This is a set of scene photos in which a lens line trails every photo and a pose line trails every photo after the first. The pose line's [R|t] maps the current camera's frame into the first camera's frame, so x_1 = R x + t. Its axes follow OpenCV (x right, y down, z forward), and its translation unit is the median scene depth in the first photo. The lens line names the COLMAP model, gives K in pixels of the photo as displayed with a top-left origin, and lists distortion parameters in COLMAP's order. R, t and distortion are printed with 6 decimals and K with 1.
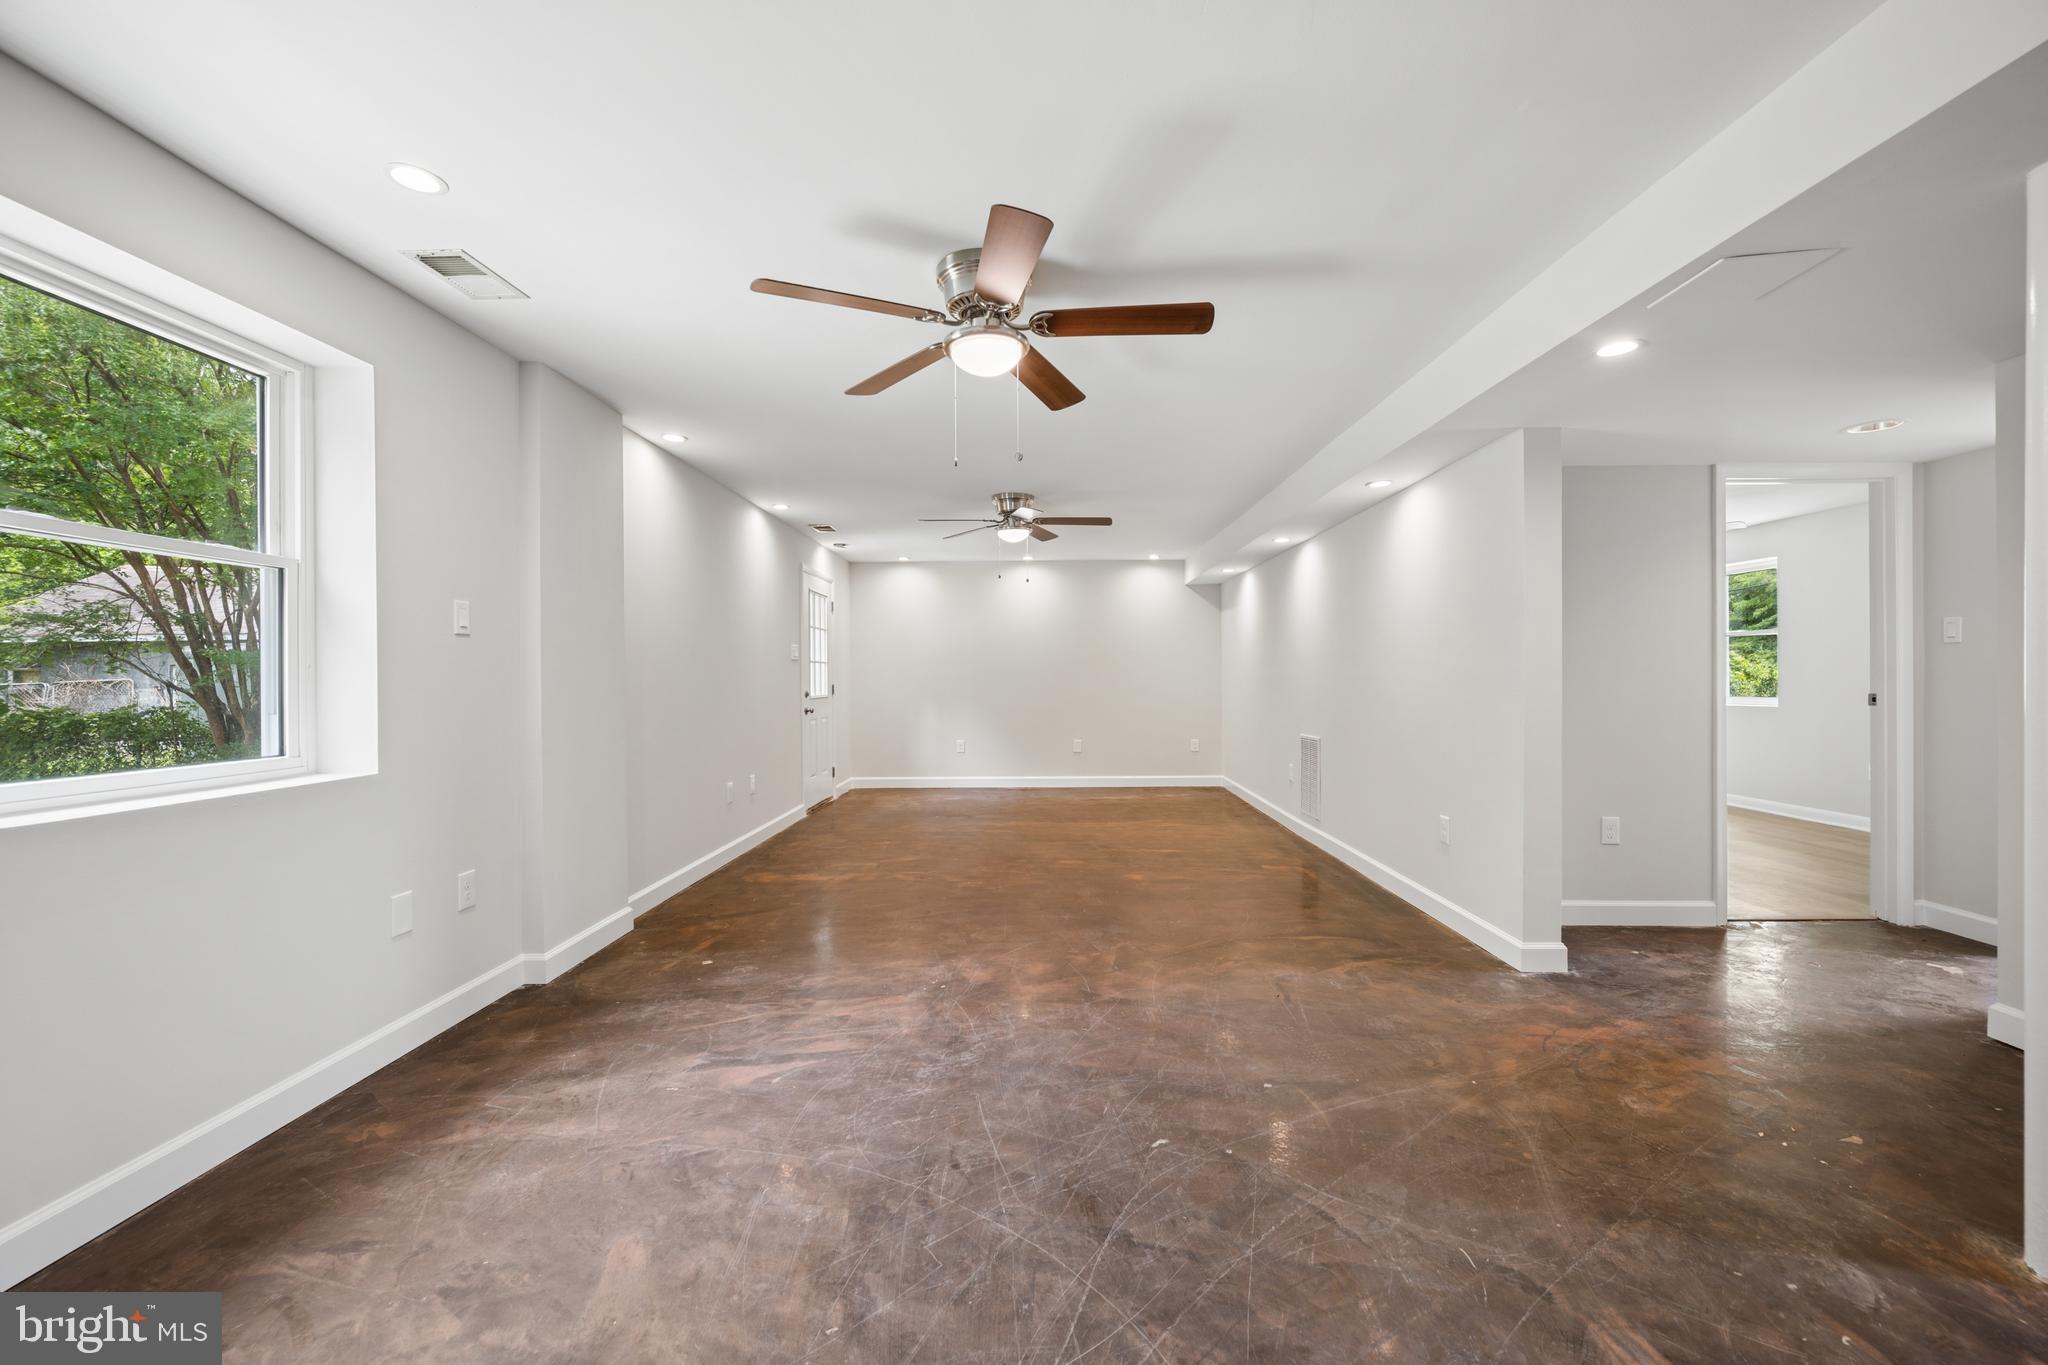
lens RADIAL K [[804.1, 0, 1021.1], [0, 804.1, 668.9], [0, 0, 1]] dist [-0.000621, -0.000377]
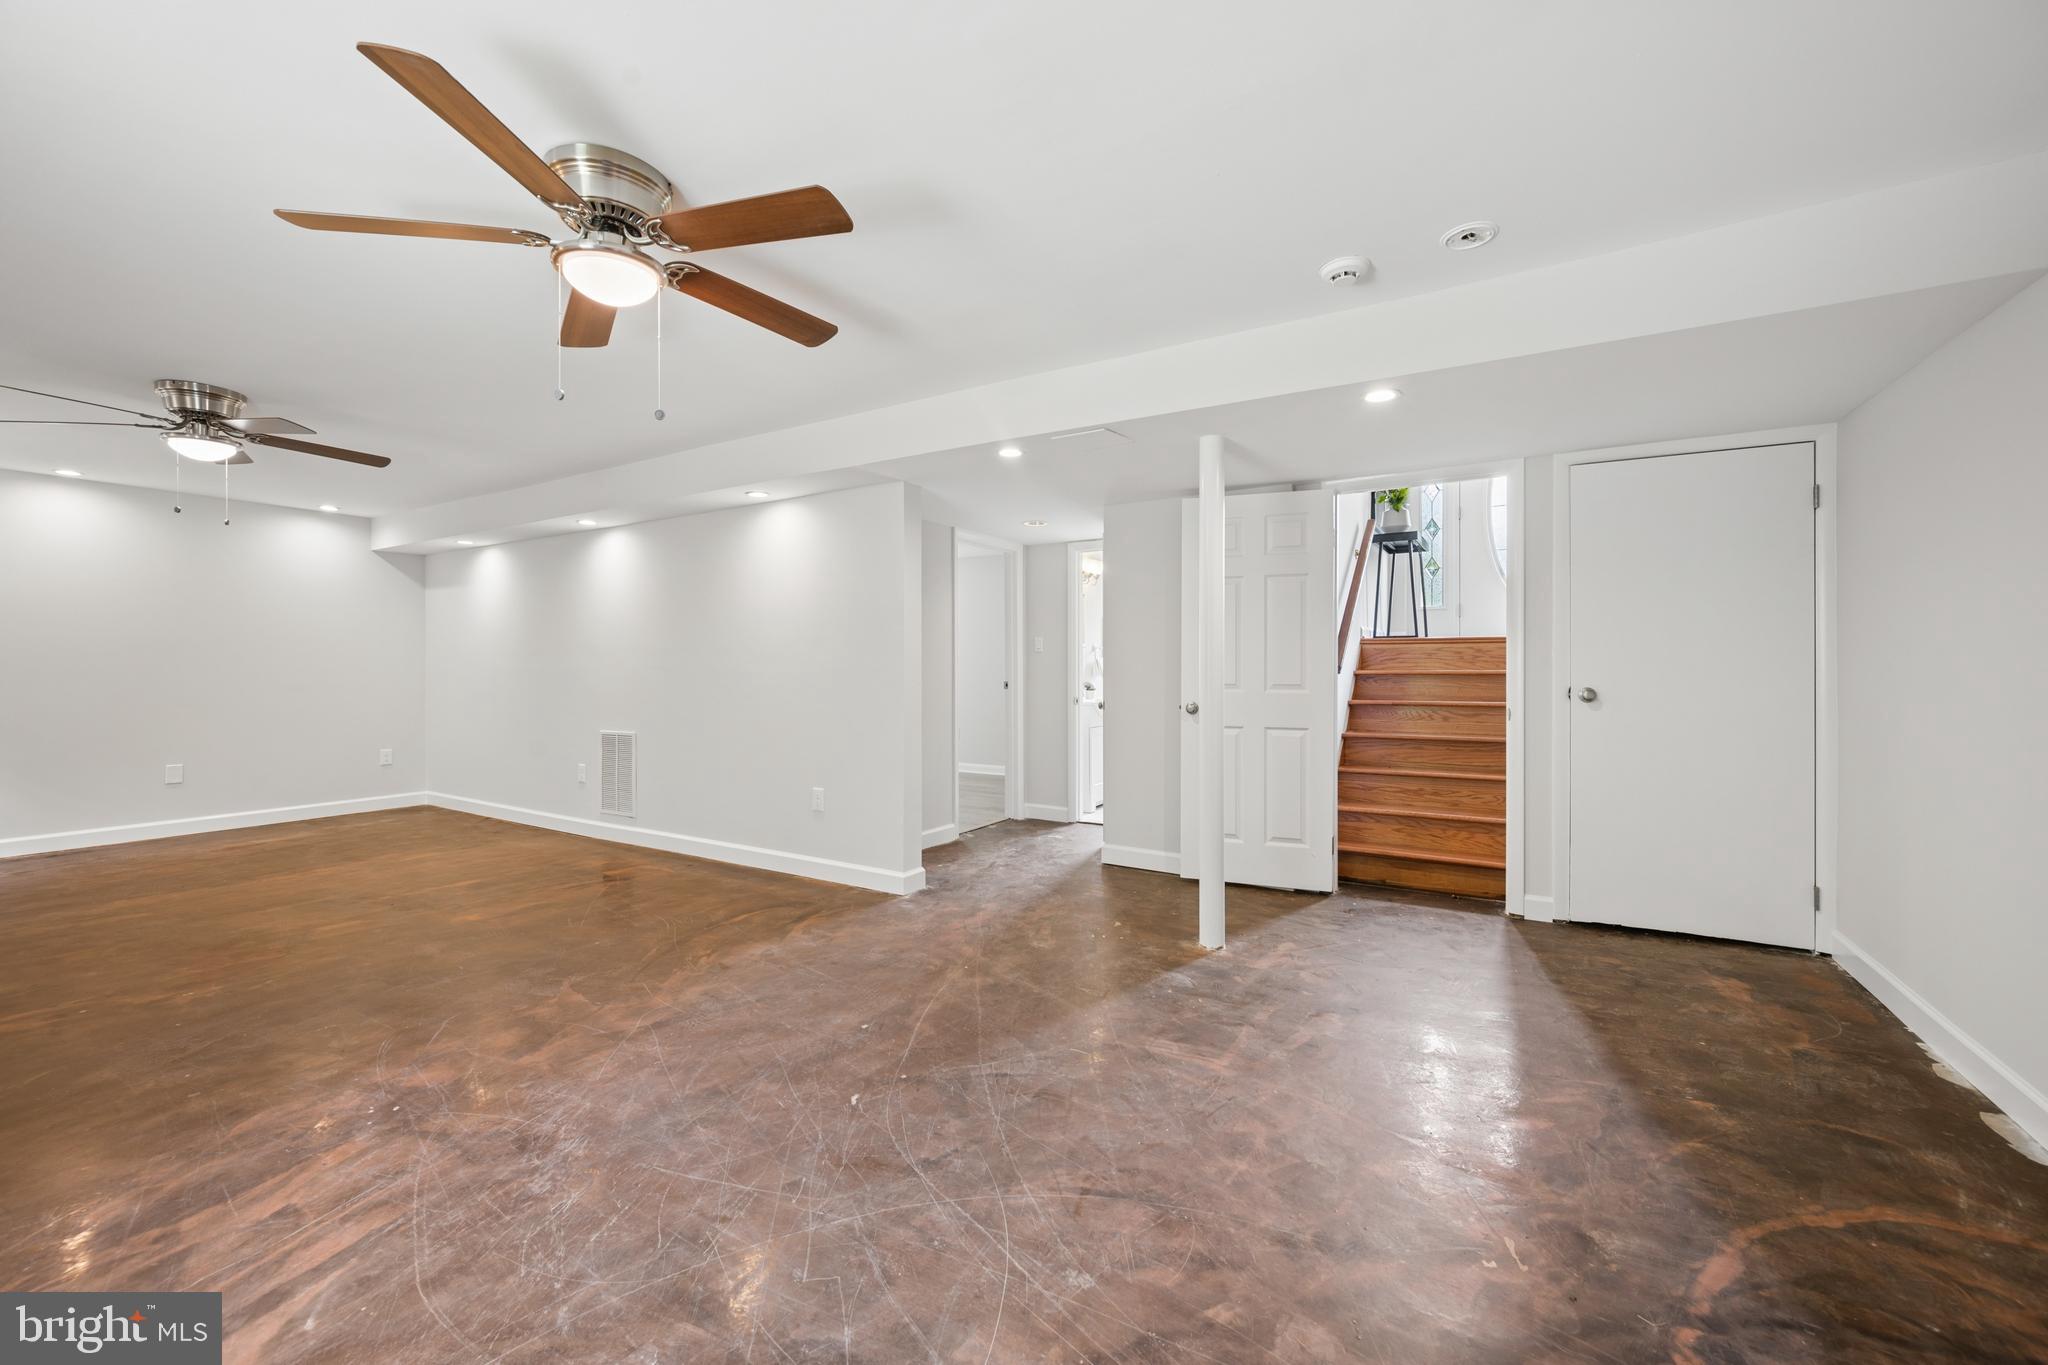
lens RADIAL K [[820.8, 0, 1025.5], [0, 820.8, 650.3], [0, 0, 1]] dist [-0.001299, -0.000300]
pose [[0.491652, 0.025956, 0.870405, -0.524577], [-0.011430, 0.999662, -0.023354, 0.007815], [-0.870717, 0.001533, 0.491783, 0.196173]]
